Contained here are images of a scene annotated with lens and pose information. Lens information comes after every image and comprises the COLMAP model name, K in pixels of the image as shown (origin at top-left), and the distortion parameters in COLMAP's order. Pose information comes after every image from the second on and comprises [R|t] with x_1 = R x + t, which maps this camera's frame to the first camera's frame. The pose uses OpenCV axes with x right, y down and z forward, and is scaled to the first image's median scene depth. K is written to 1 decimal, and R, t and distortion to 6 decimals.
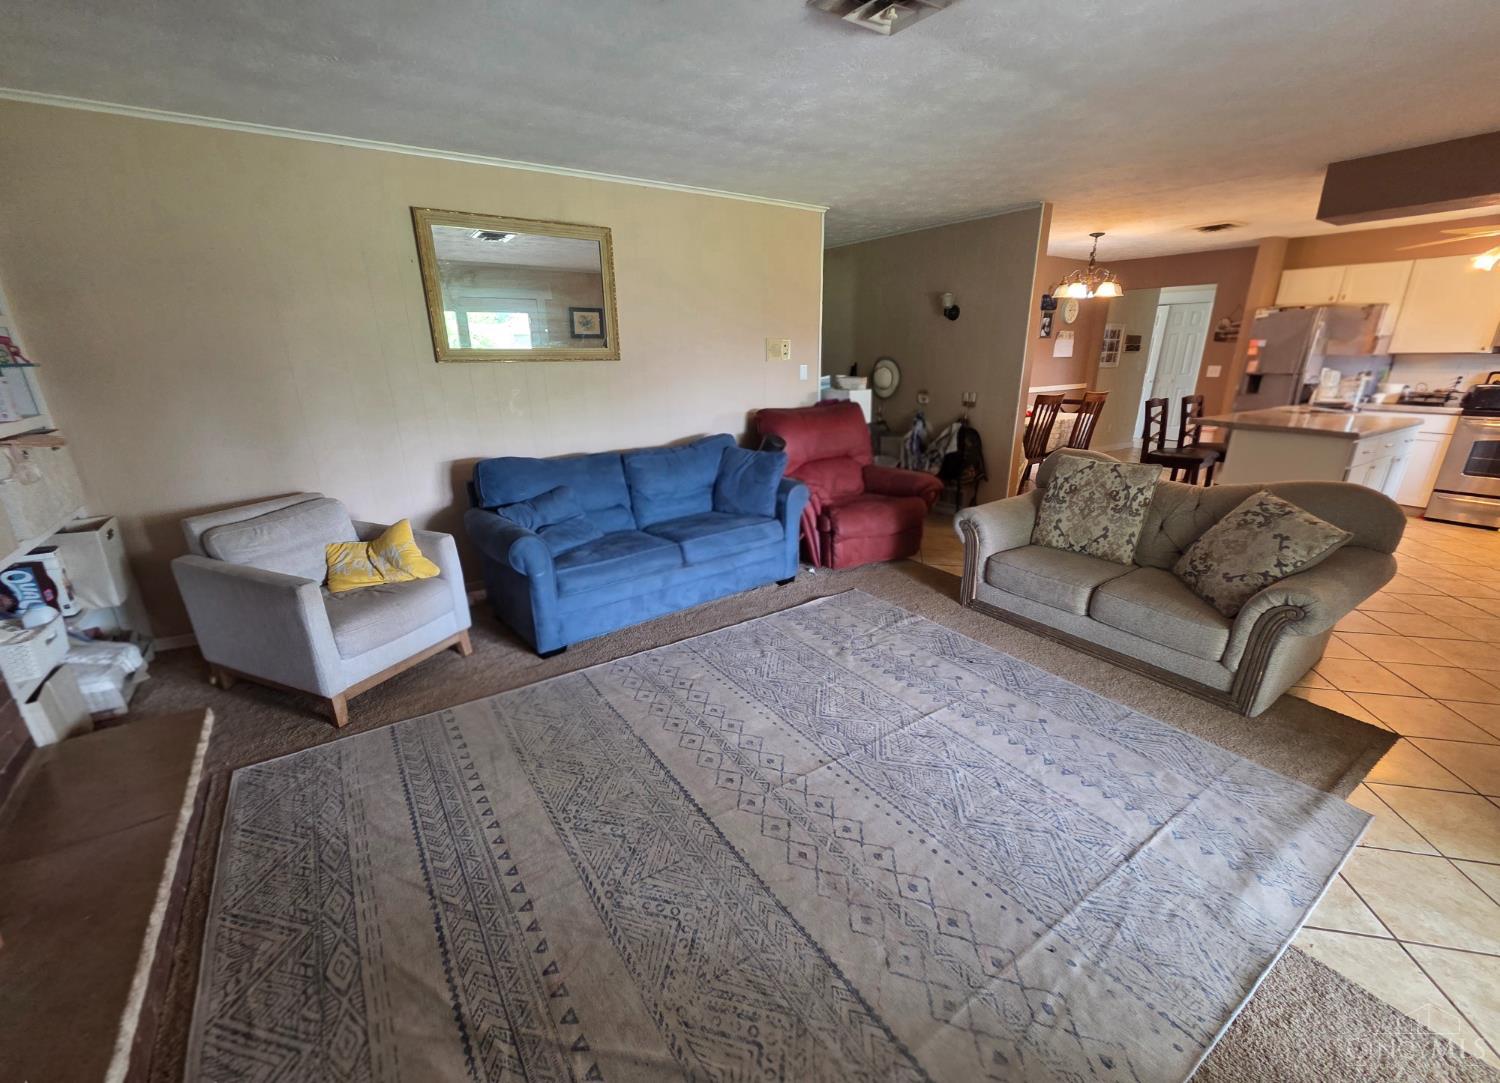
lens RADIAL K [[618.0, 0, 753.6], [0, 618.0, 555.2], [0, 0, 1]] dist [0.001772, -0.000894]
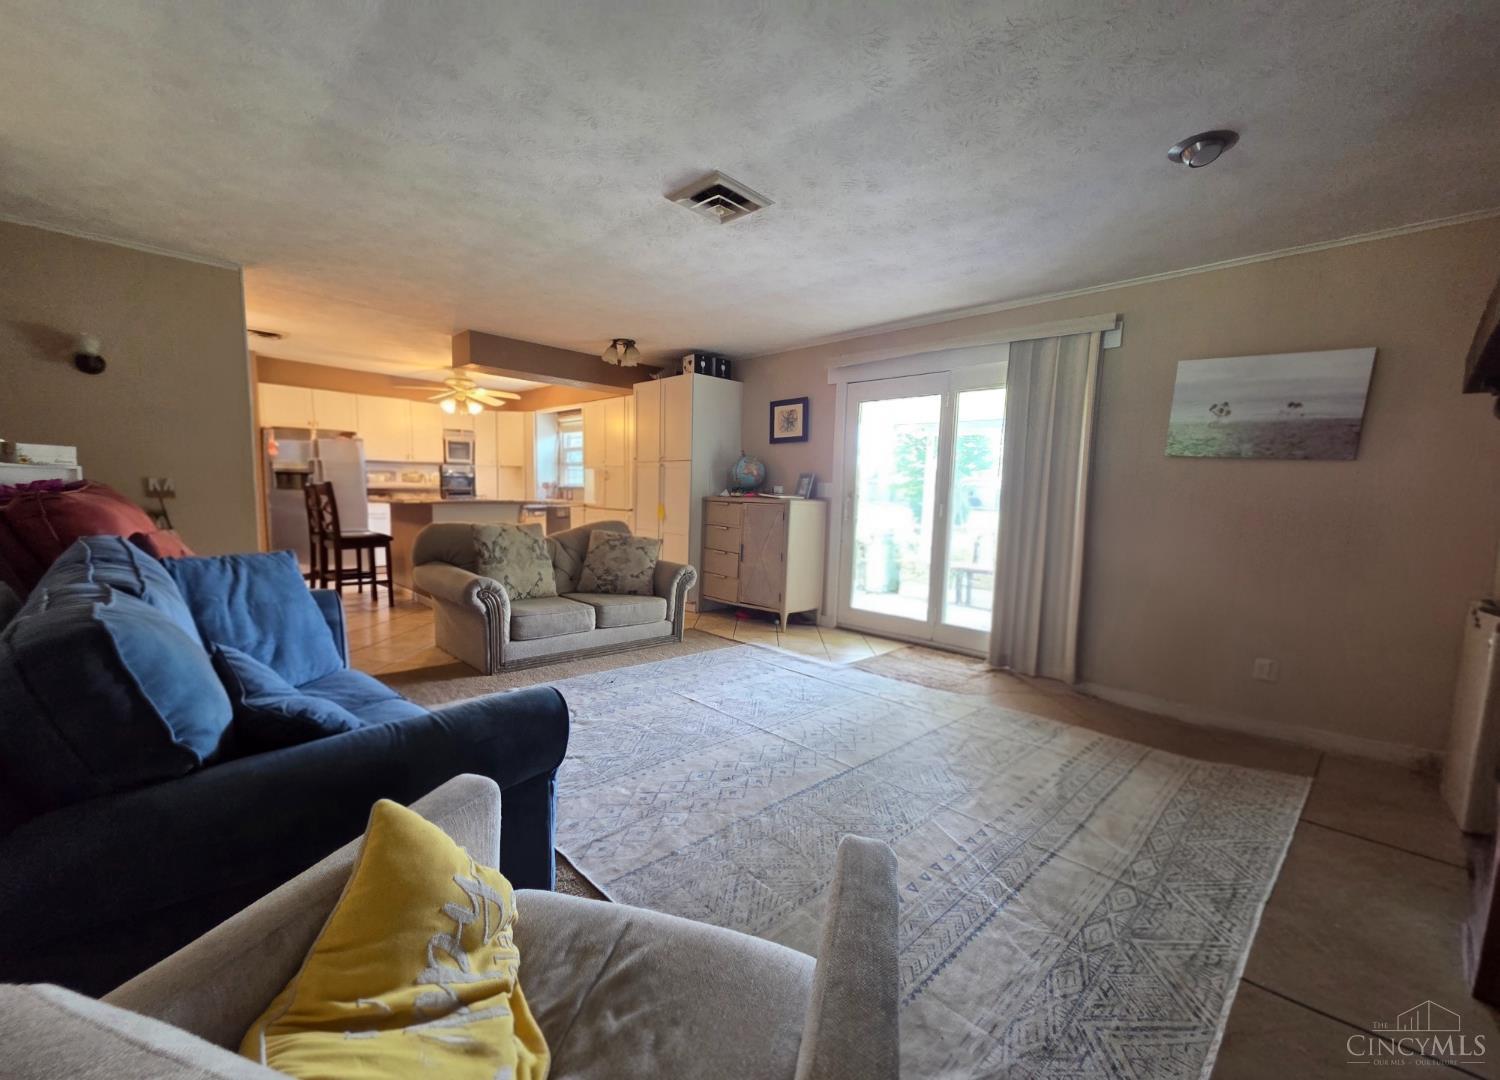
lens RADIAL K [[618.0, 0, 754.0], [0, 618.0, 549.6], [0, 0, 1]] dist [0.001772, -0.000894]
pose [[-0.168105, -0.087933, 0.981839, -0.890521], [0.286364, 0.948705, 0.133995, -0.159371], [-0.943259, 0.303688, -0.134301, 0.883815]]
